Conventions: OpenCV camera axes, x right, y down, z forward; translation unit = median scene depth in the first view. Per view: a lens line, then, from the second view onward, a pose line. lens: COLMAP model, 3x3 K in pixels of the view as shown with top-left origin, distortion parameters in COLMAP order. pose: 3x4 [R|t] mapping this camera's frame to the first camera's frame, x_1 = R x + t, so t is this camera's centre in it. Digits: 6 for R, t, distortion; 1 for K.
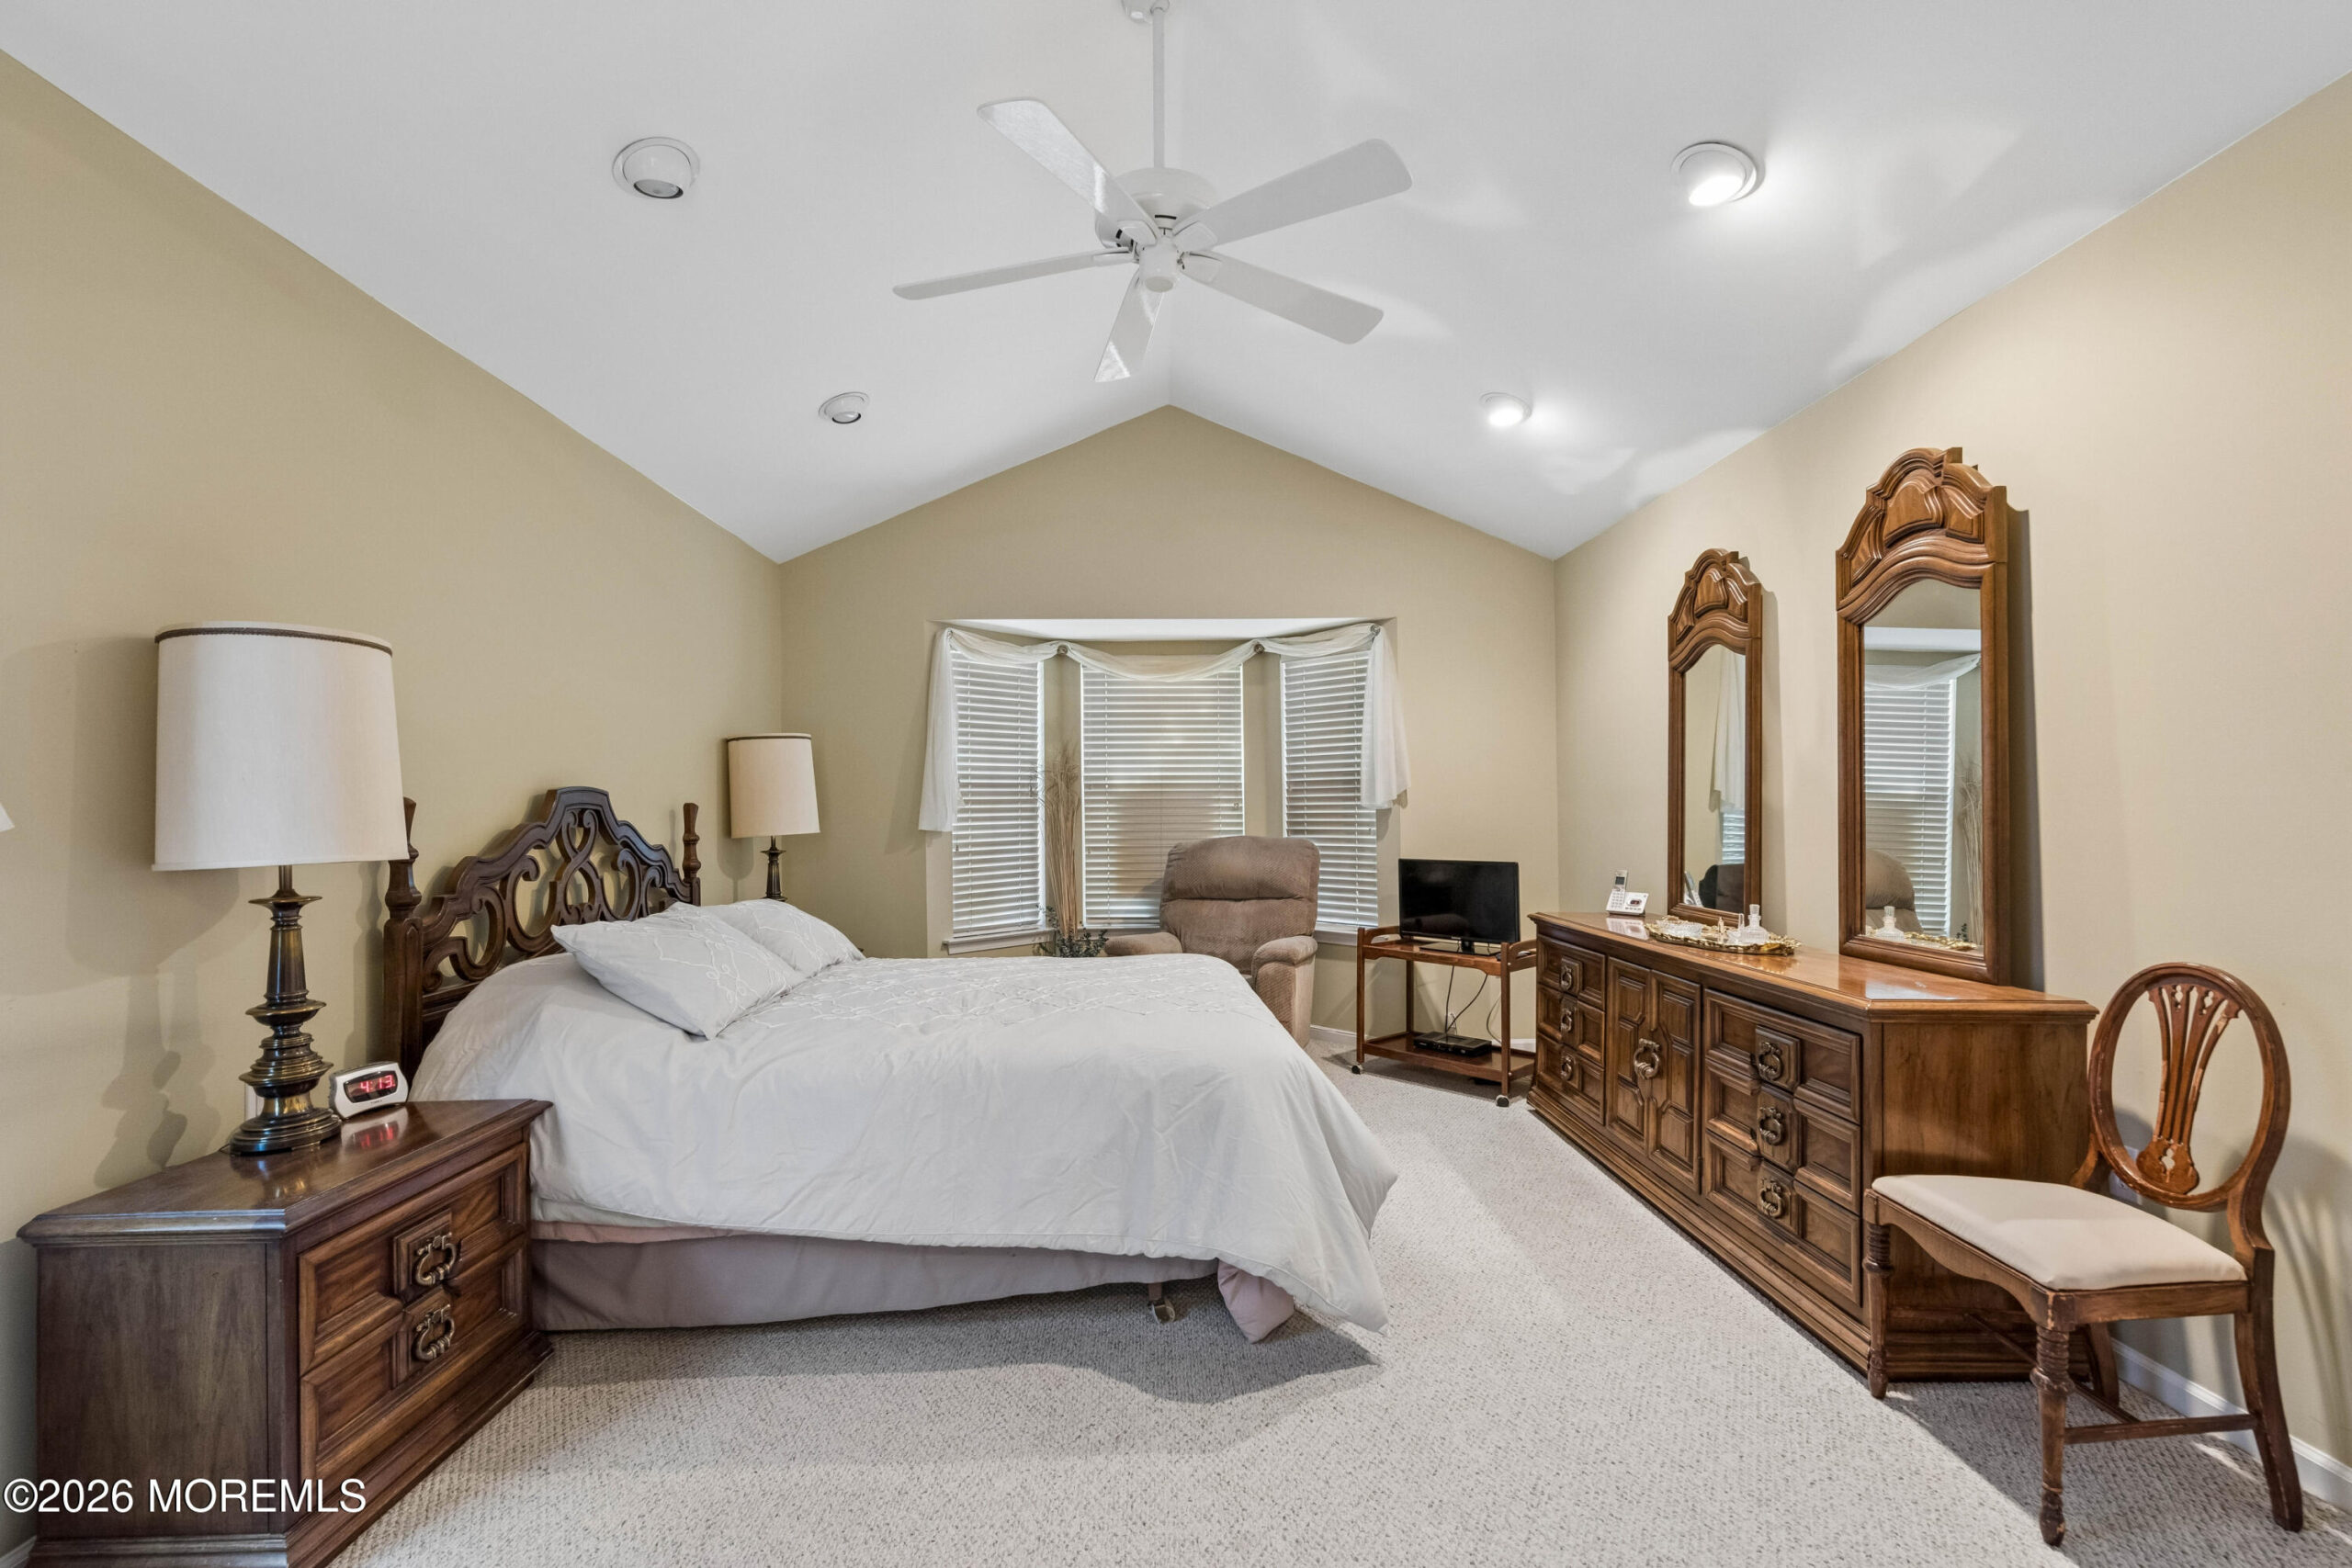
lens RADIAL K [[1011.5, 0, 1176.0], [0, 1011.5, 795.5], [0, 0, 1]] dist [0.001391, -0.000200]
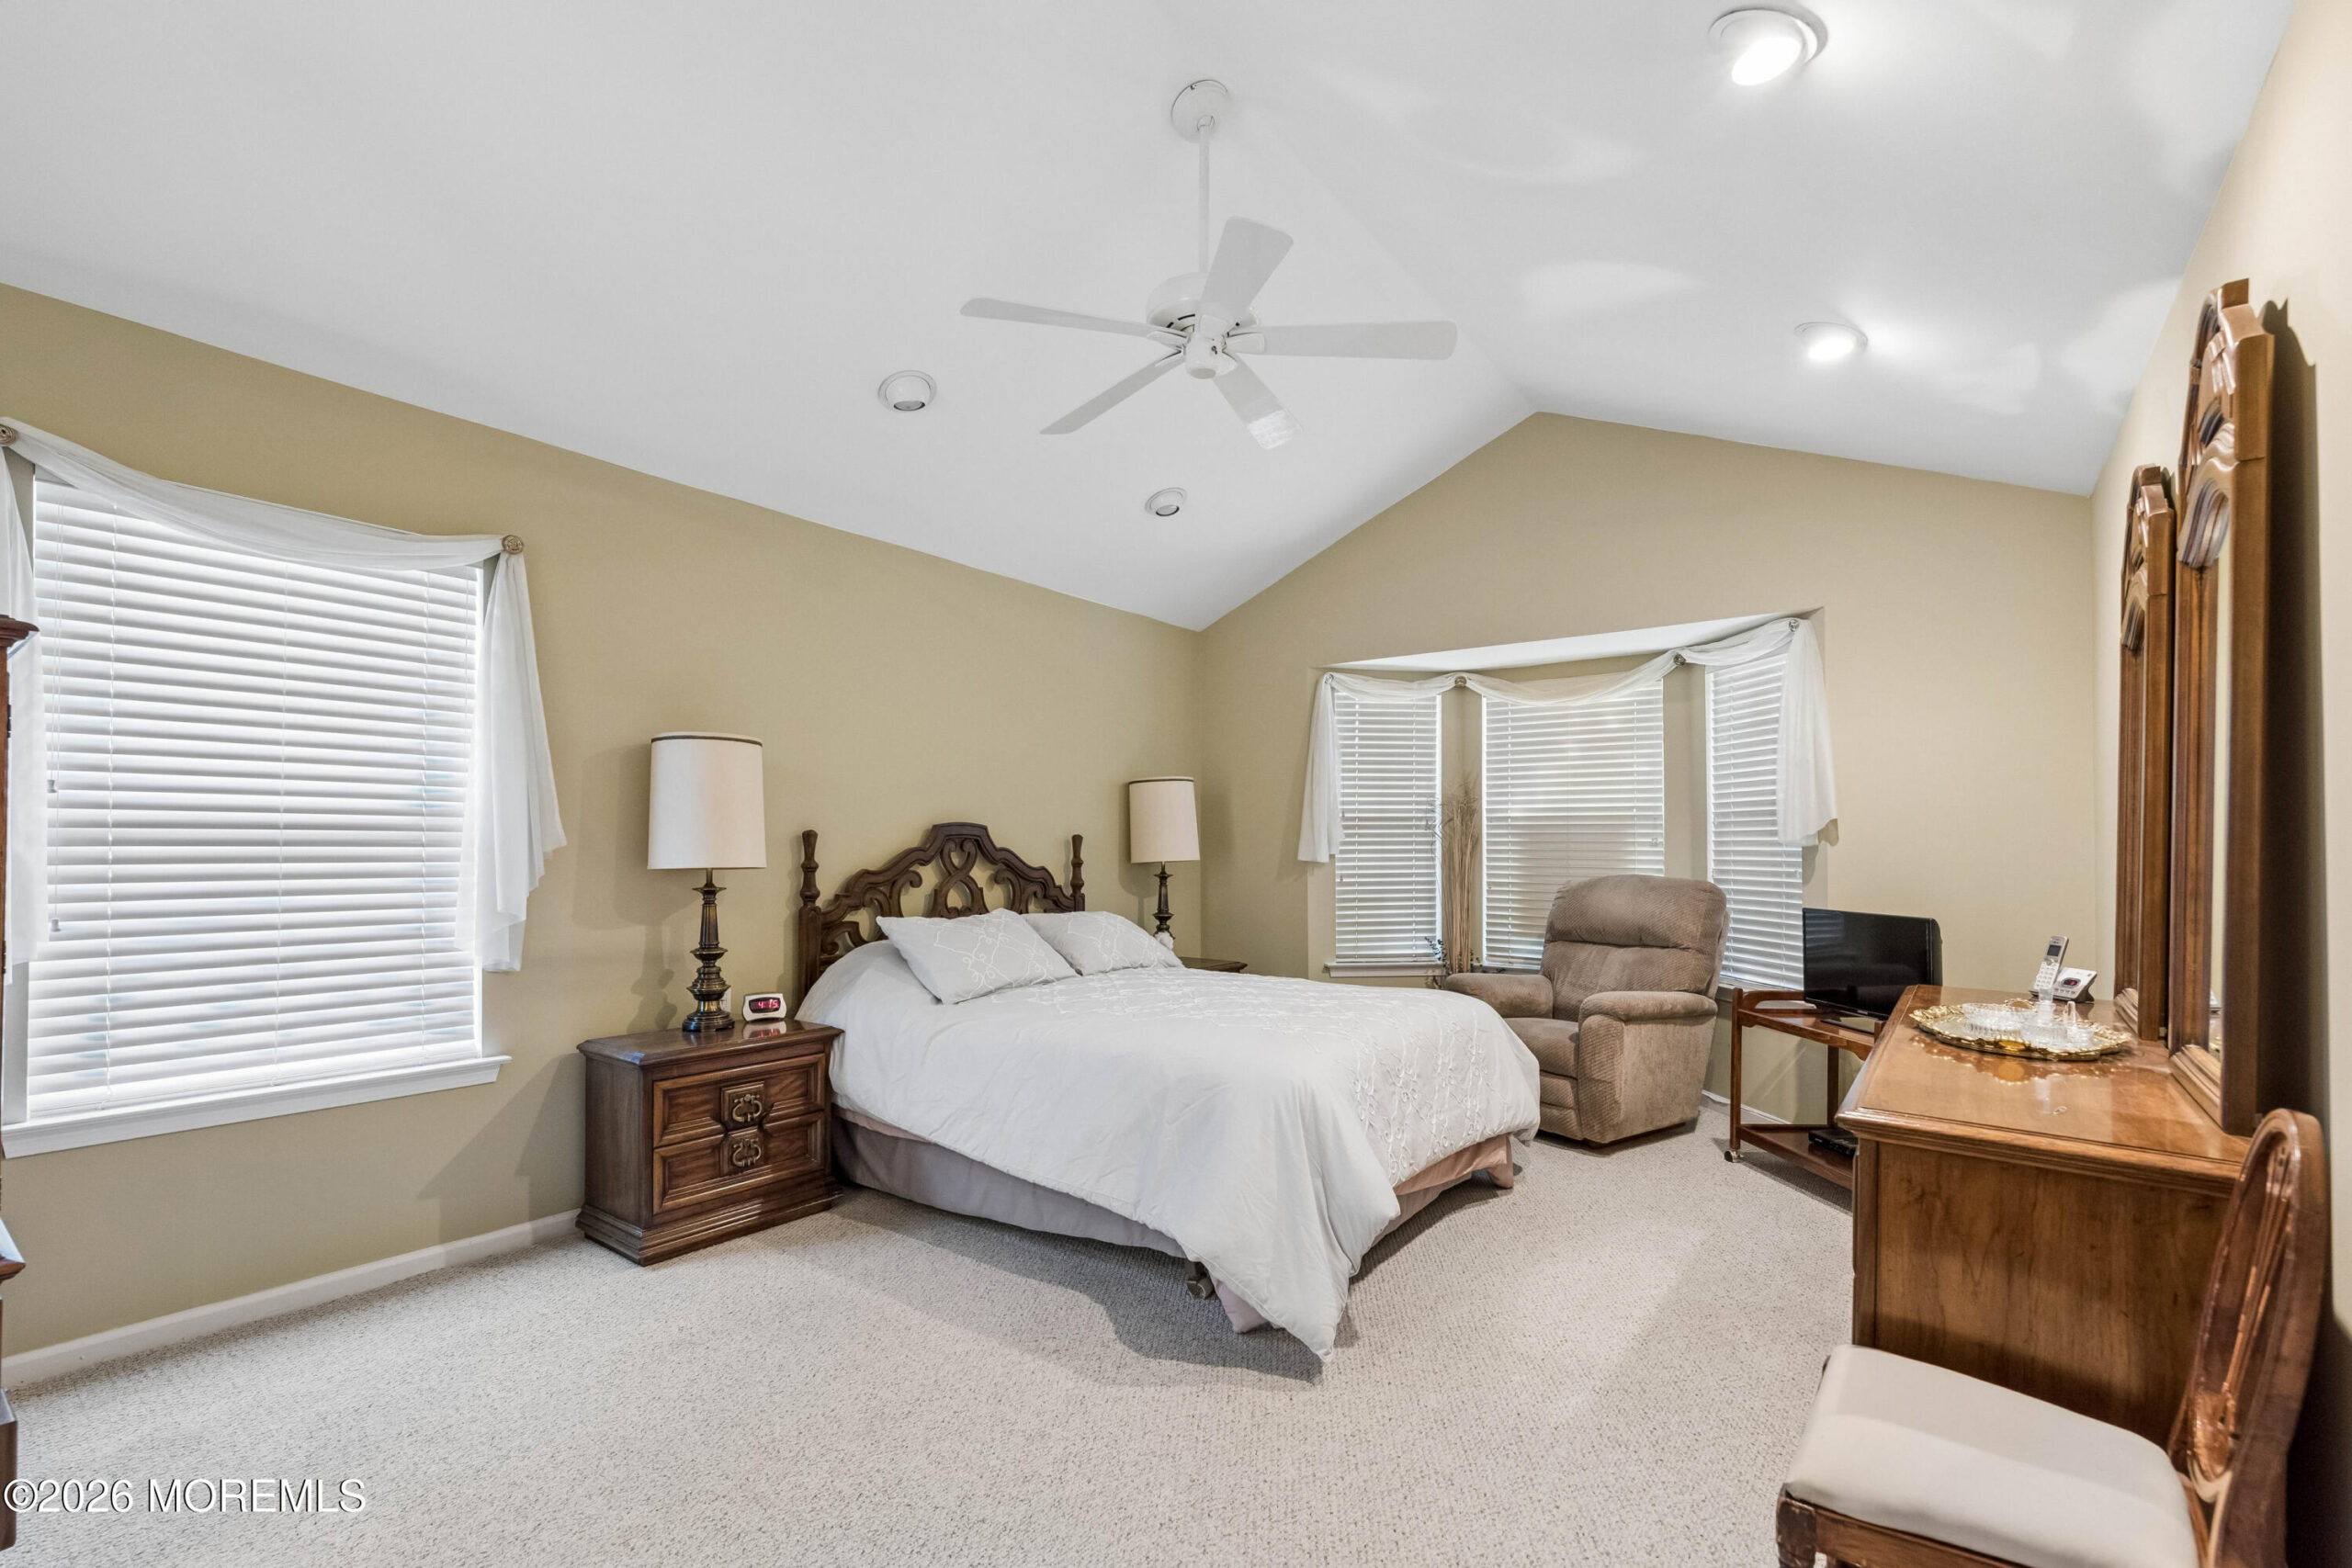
lens RADIAL K [[1031.5, 0, 1173.5], [0, 1031.5, 833.2], [0, 0, 1]] dist [-0.000577, -0.000301]
pose [[0.782965, 0.003935, -0.622054, 0.466723], [-0.000878, 0.999986, 0.005220, -0.001197], [0.622066, -0.003541, 0.782957, 0.060209]]
